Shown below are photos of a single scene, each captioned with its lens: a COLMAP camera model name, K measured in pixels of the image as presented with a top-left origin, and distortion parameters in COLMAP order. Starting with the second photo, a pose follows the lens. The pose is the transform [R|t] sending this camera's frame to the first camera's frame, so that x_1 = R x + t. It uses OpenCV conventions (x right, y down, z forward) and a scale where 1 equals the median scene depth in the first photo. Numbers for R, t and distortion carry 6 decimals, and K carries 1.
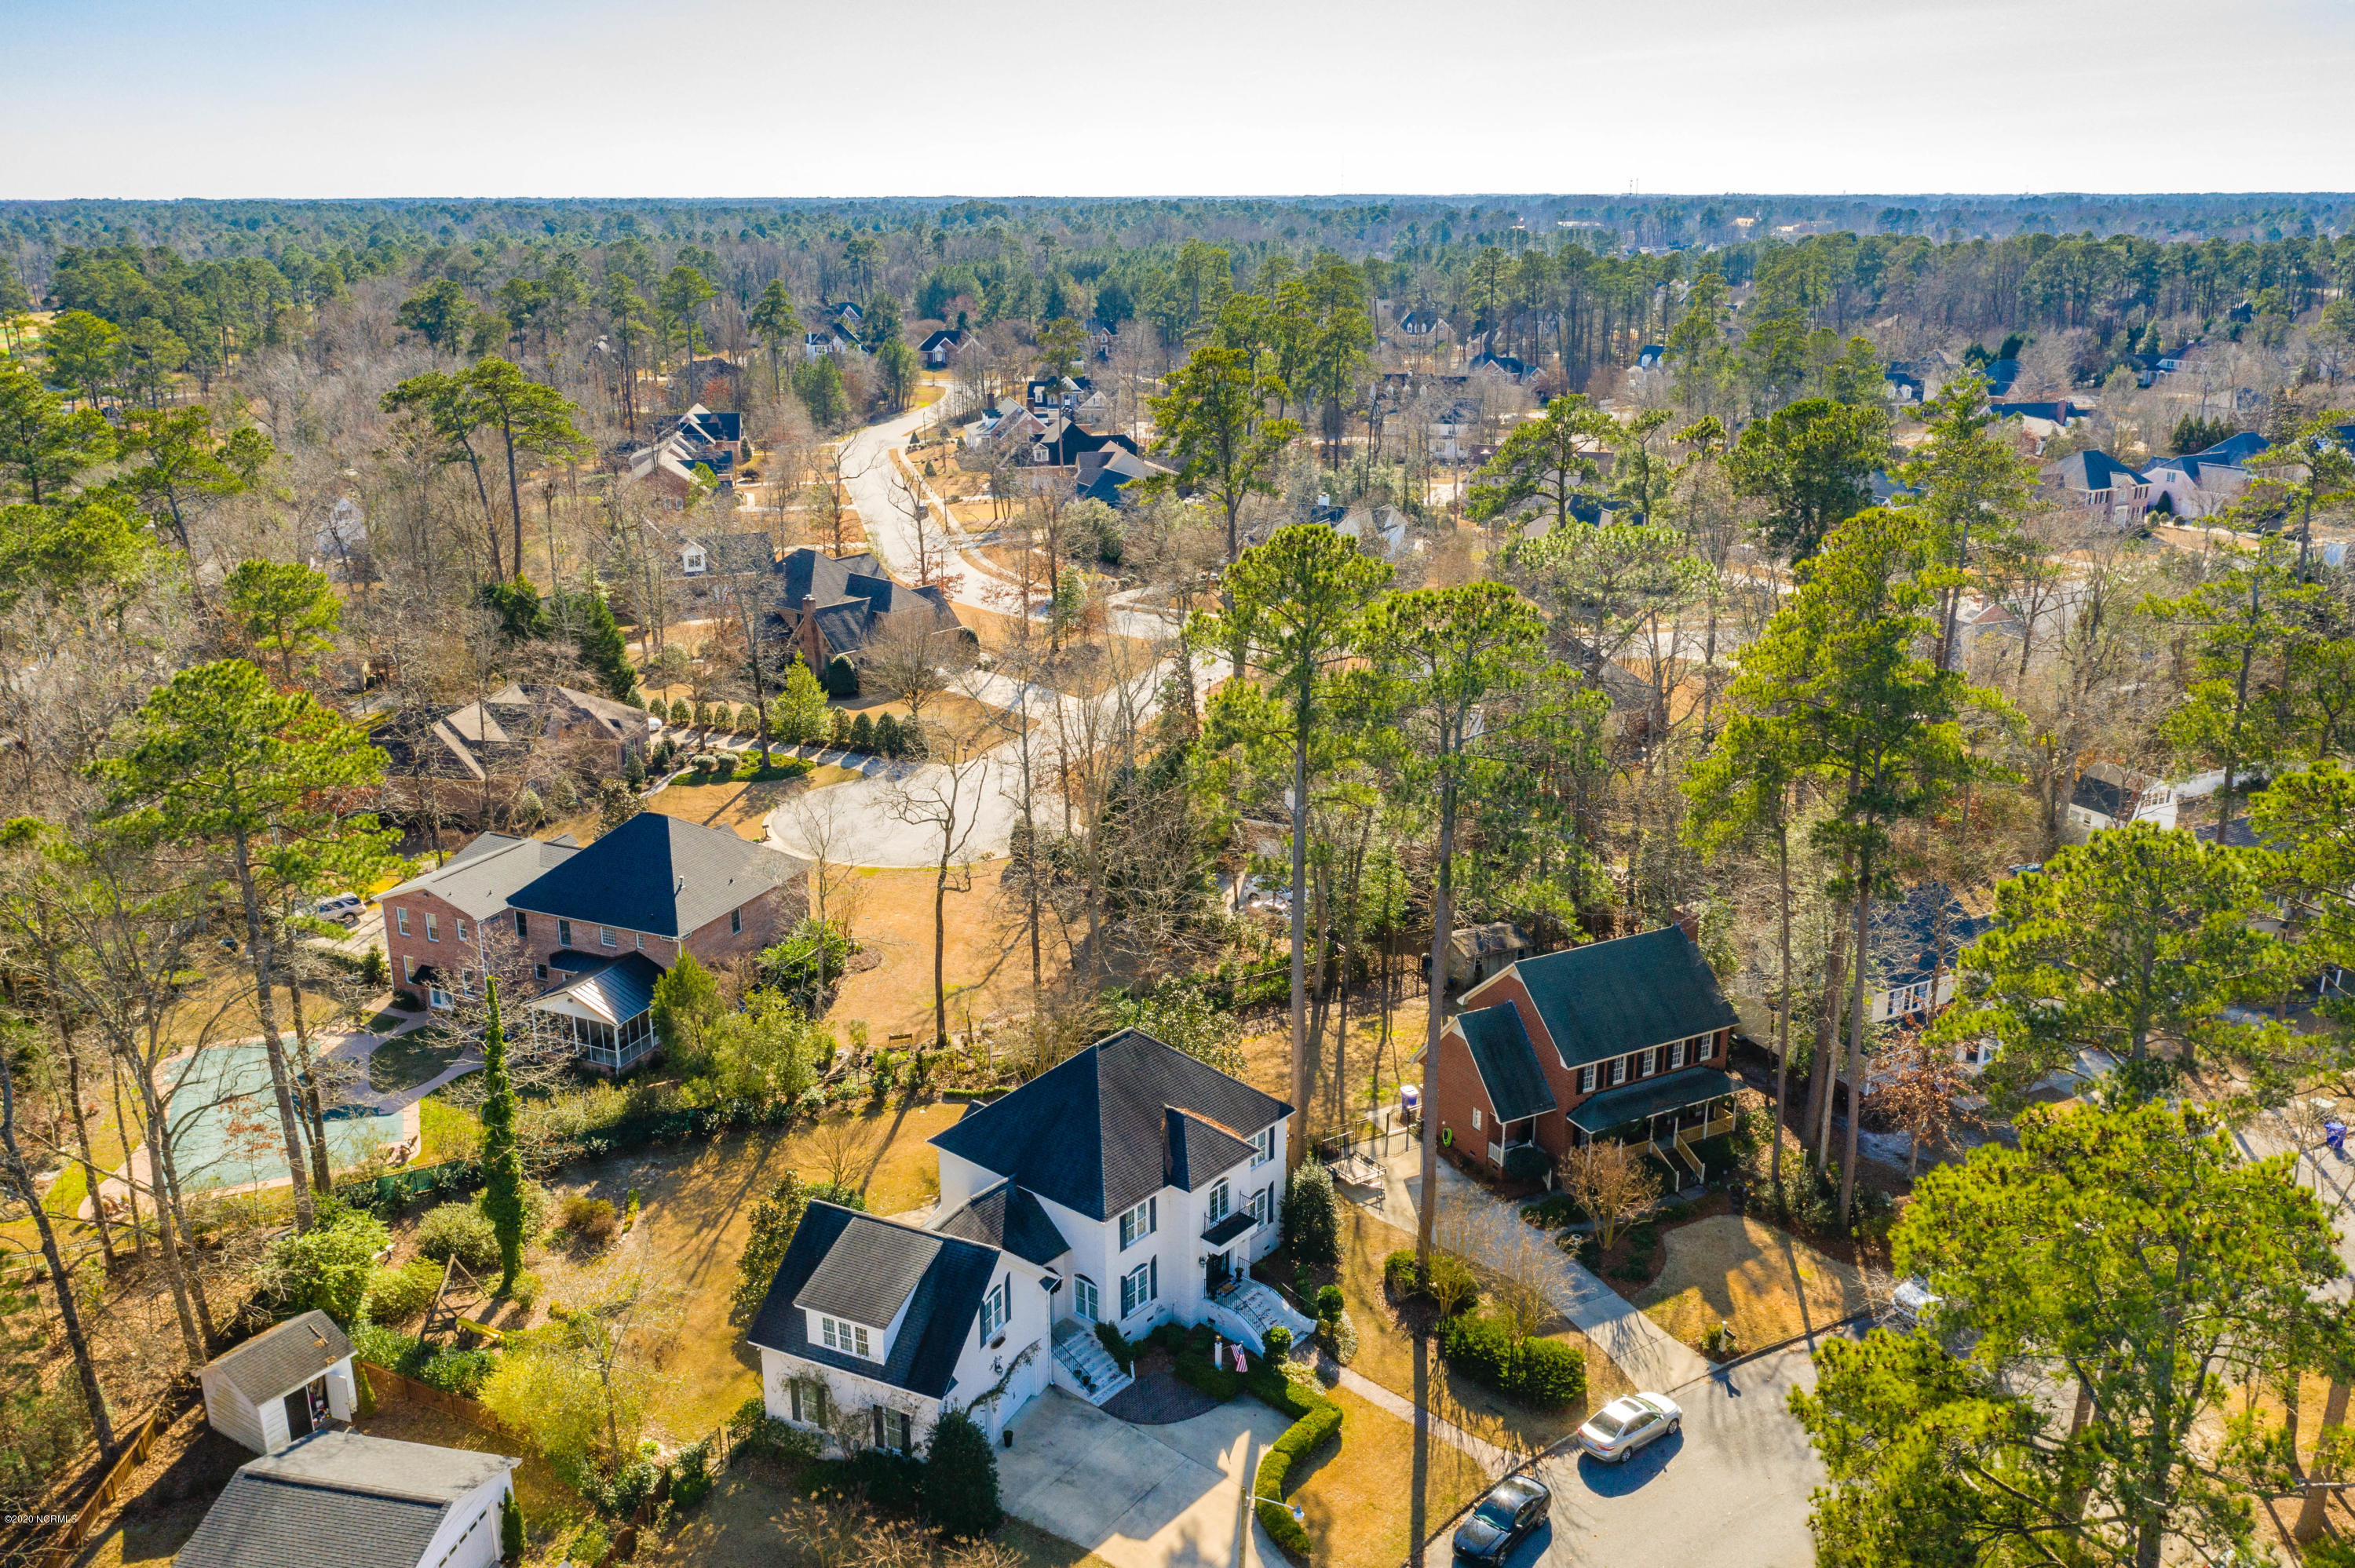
lens RADIAL K [[1860.3, 0, 1178.8], [0, 1860.3, 867.2], [0, 0, 1]] dist [0.000772, -0.002543]
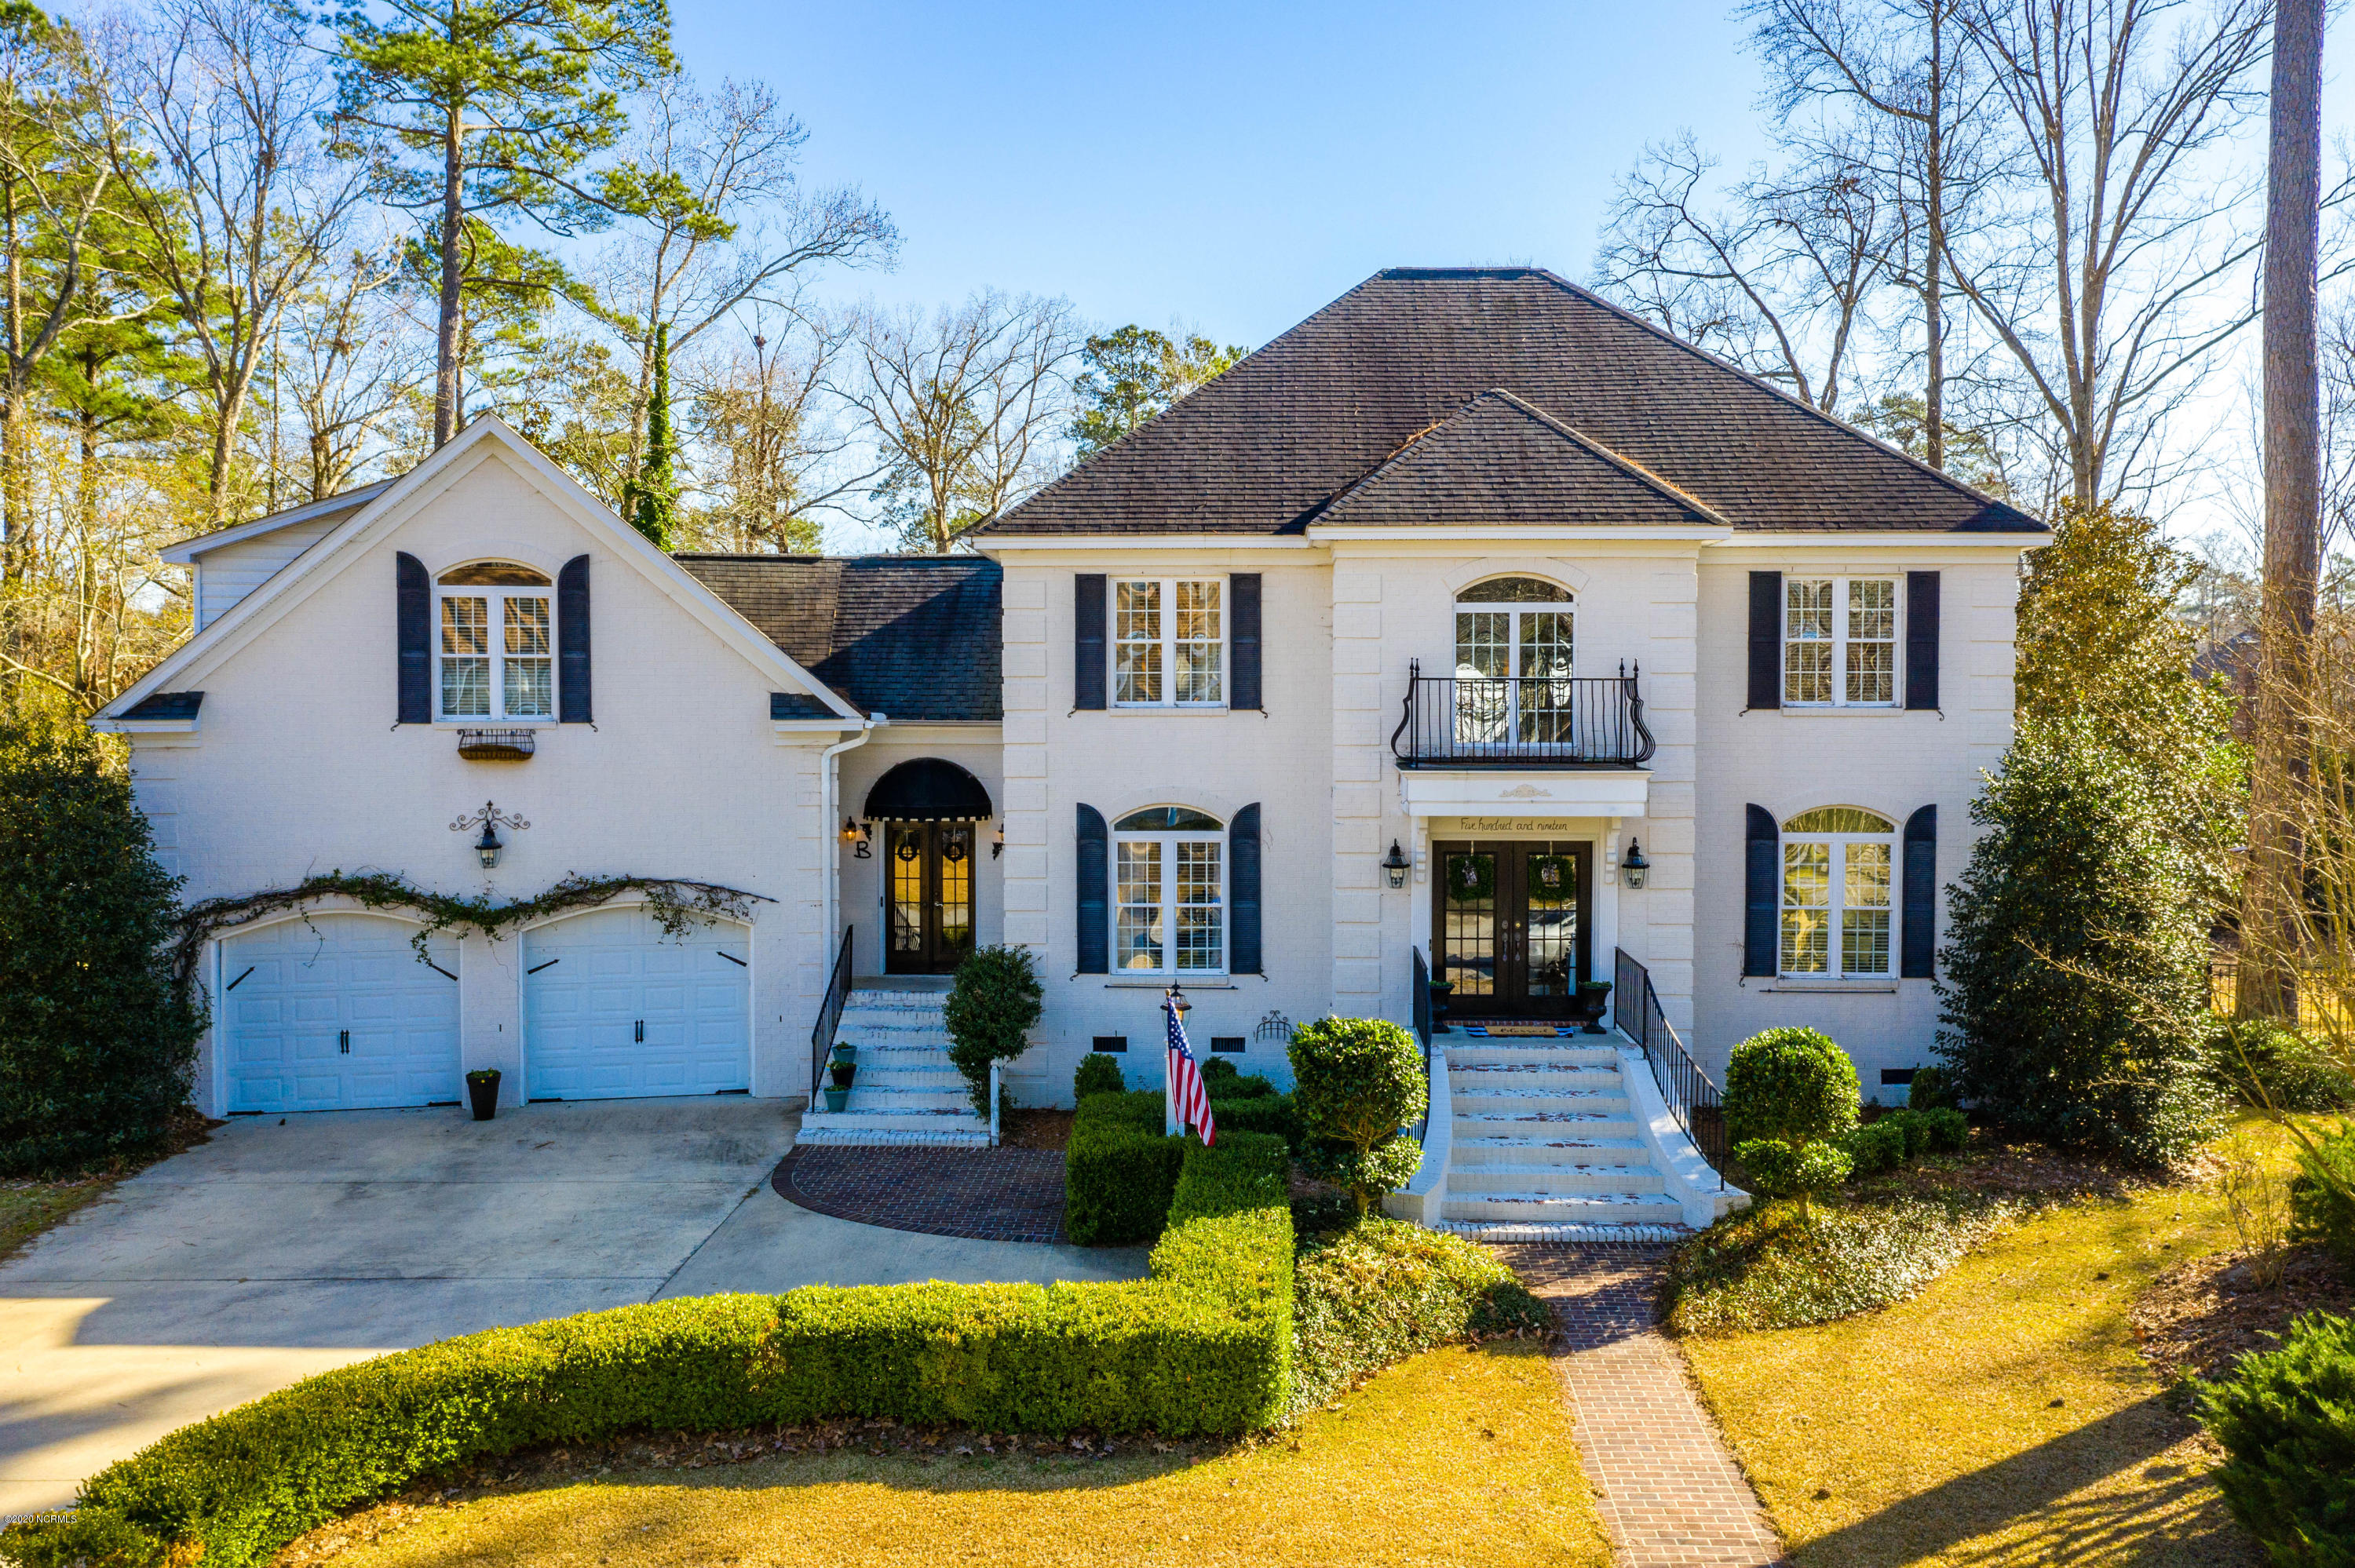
lens RADIAL K [[1886.5, 0, 1177.5], [0, 1886.5, 784.0], [0, 0, 1]] dist [-0.002722, -0.000498]
pose [[0.604983, 0.022656, -0.795916, 0.216161], [-0.271641, 0.945499, -0.179564, 0.263462], [0.748469, 0.324837, 0.578165, 0.825266]]
